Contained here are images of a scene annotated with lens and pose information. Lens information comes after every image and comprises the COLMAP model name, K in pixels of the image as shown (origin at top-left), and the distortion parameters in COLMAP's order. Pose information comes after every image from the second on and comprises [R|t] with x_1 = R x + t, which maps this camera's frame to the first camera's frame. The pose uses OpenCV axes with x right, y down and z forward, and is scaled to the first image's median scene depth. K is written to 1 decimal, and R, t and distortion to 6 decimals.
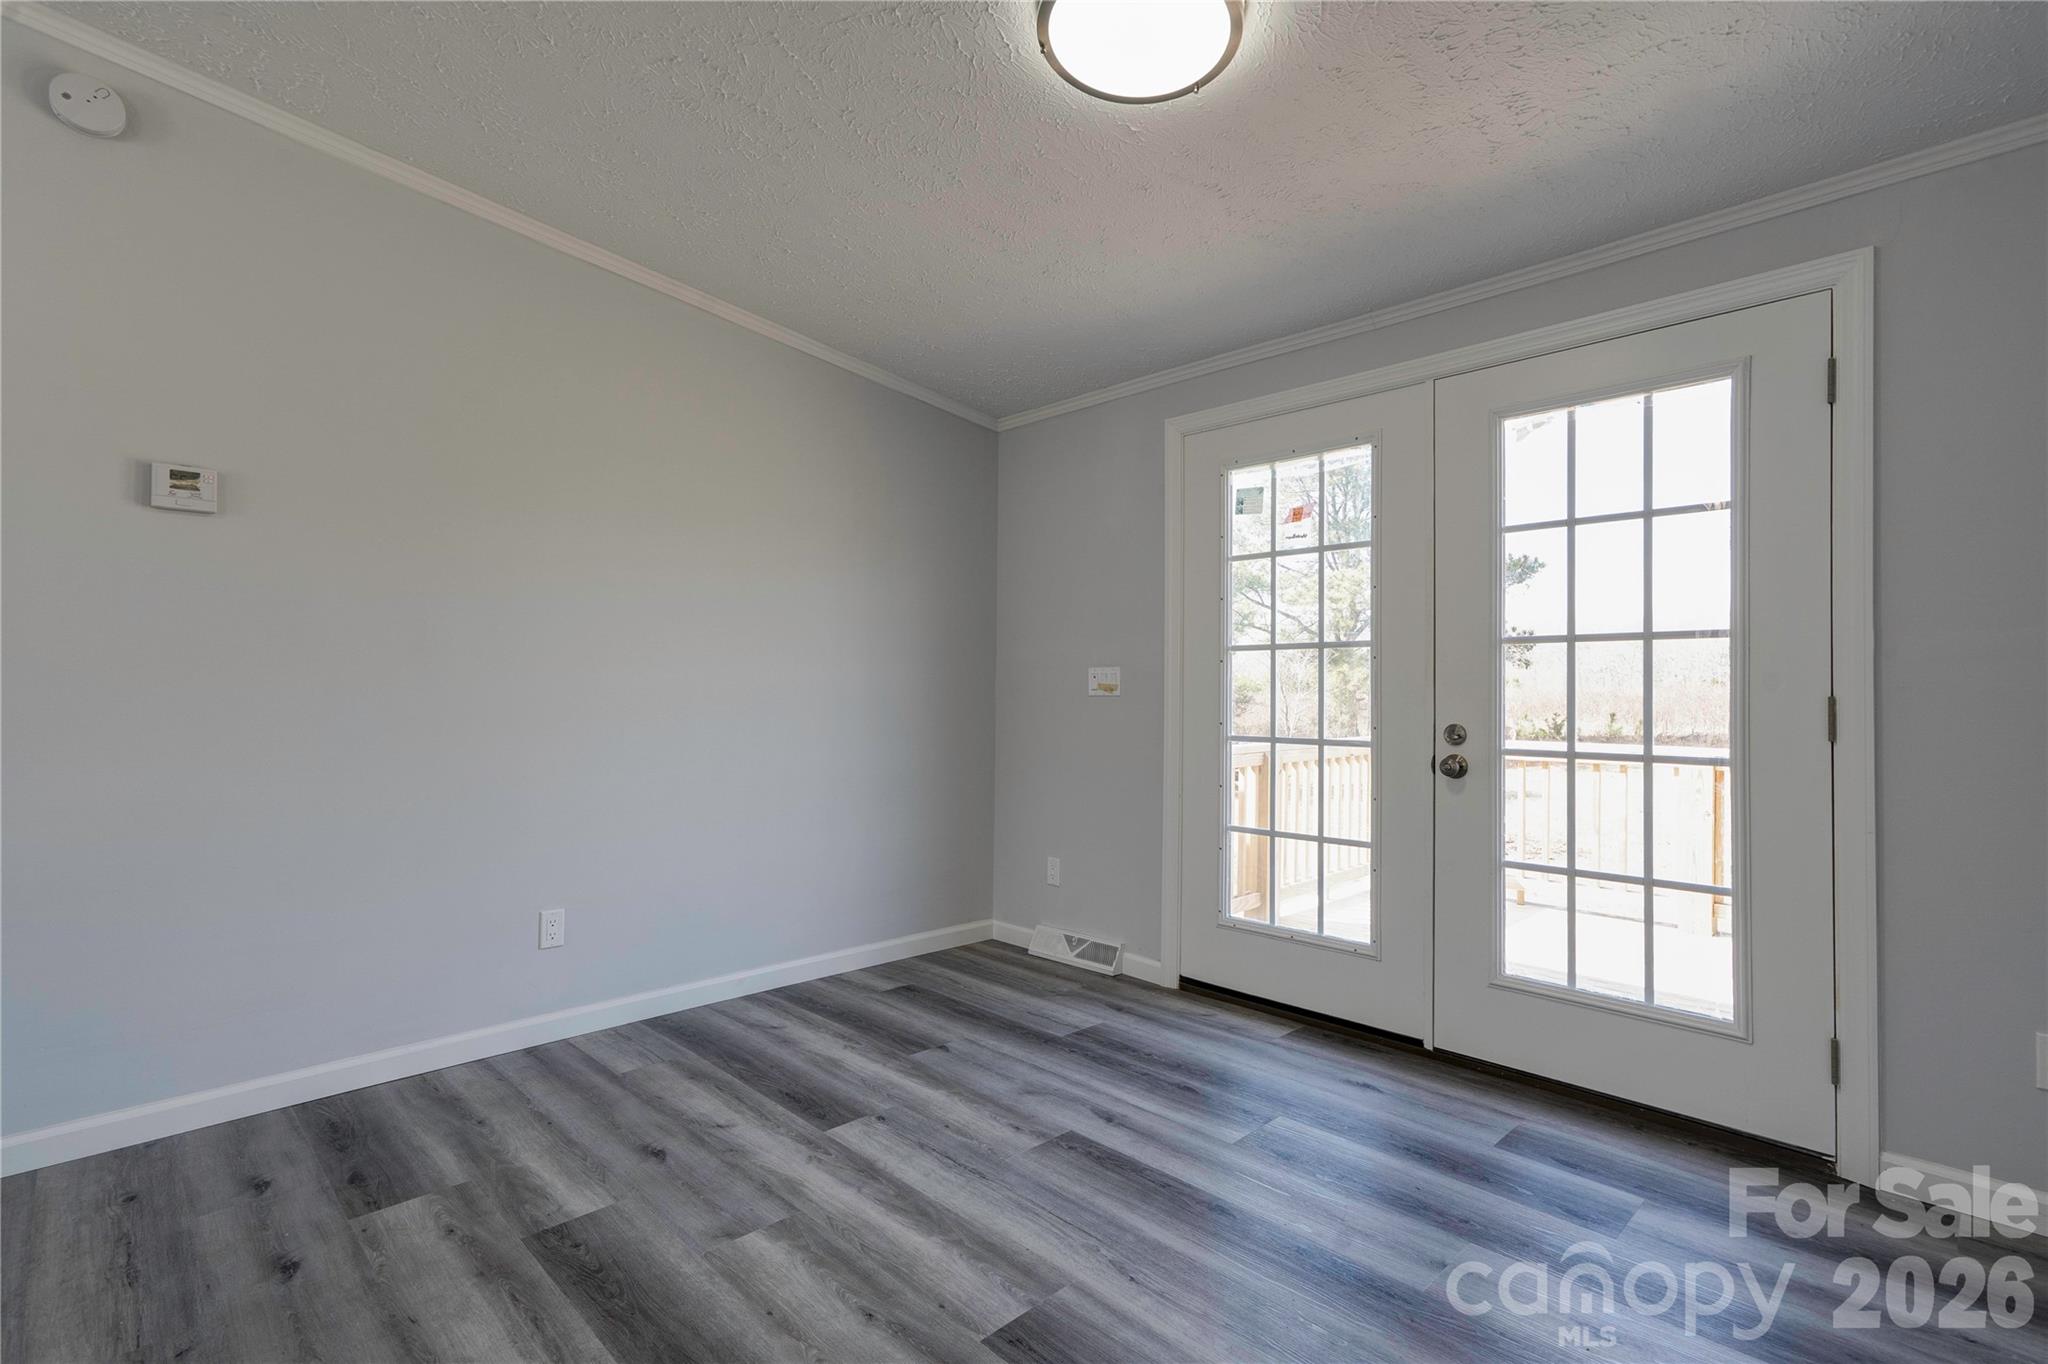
lens RADIAL K [[934.4, 0, 1012.9], [0, 934.4, 676.2], [0, 0, 1]] dist [-0.009907, 0.012662]
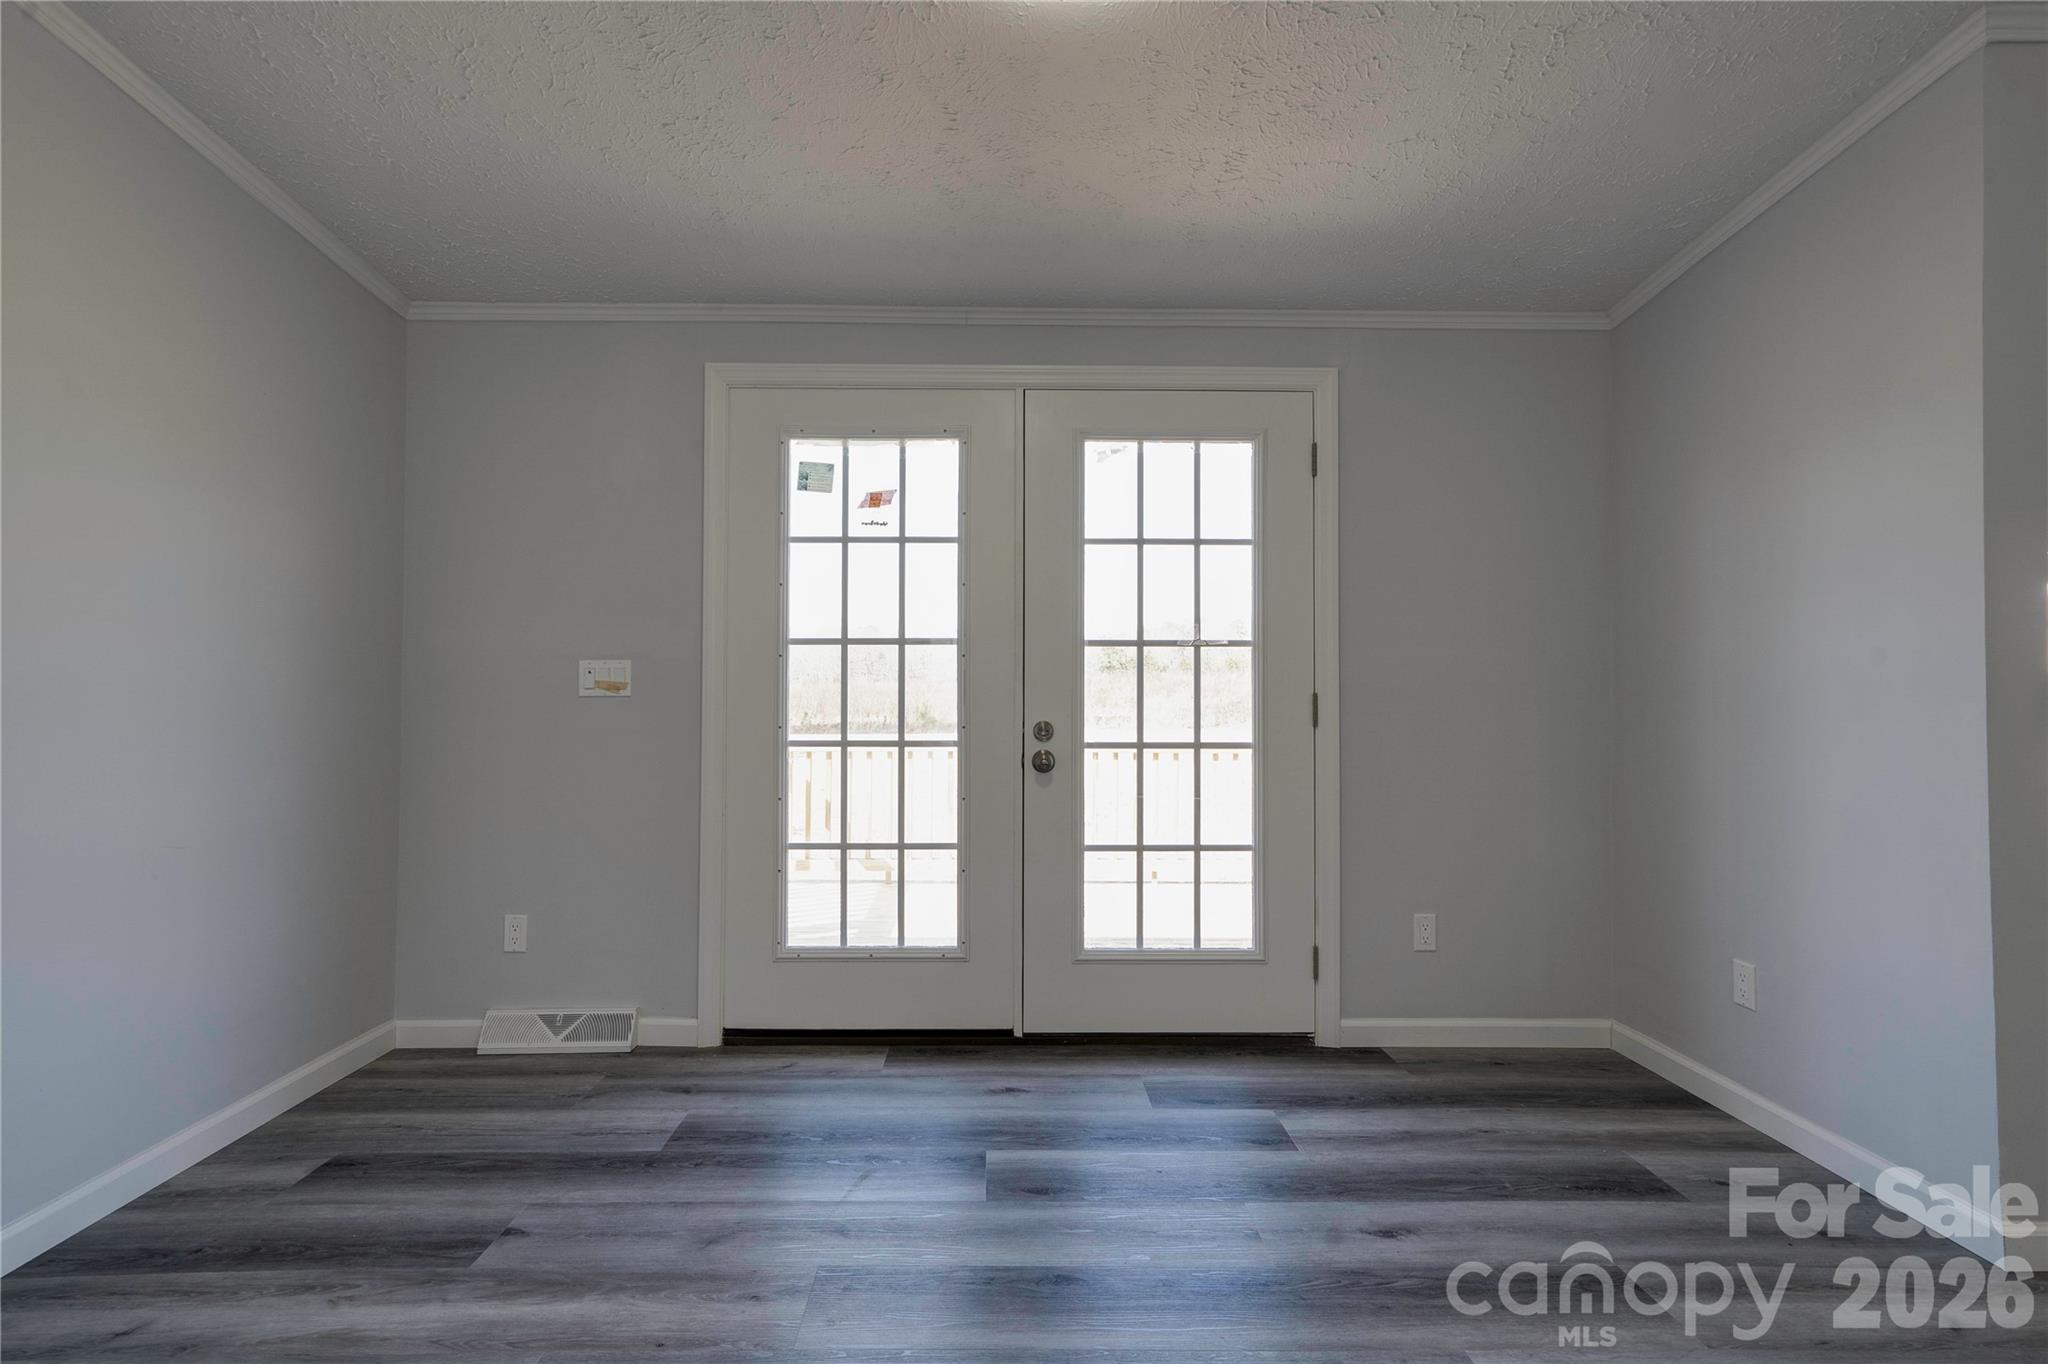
lens RADIAL K [[934.4, 0, 1012.9], [0, 934.4, 676.2], [0, 0, 1]] dist [-0.009907, 0.012662]
pose [[0.697394, 0.007023, 0.716653, -0.278034], [-0.009479, 0.999955, -0.000576, 0.001604], [-0.716625, -0.006391, 0.697429, 0.263163]]
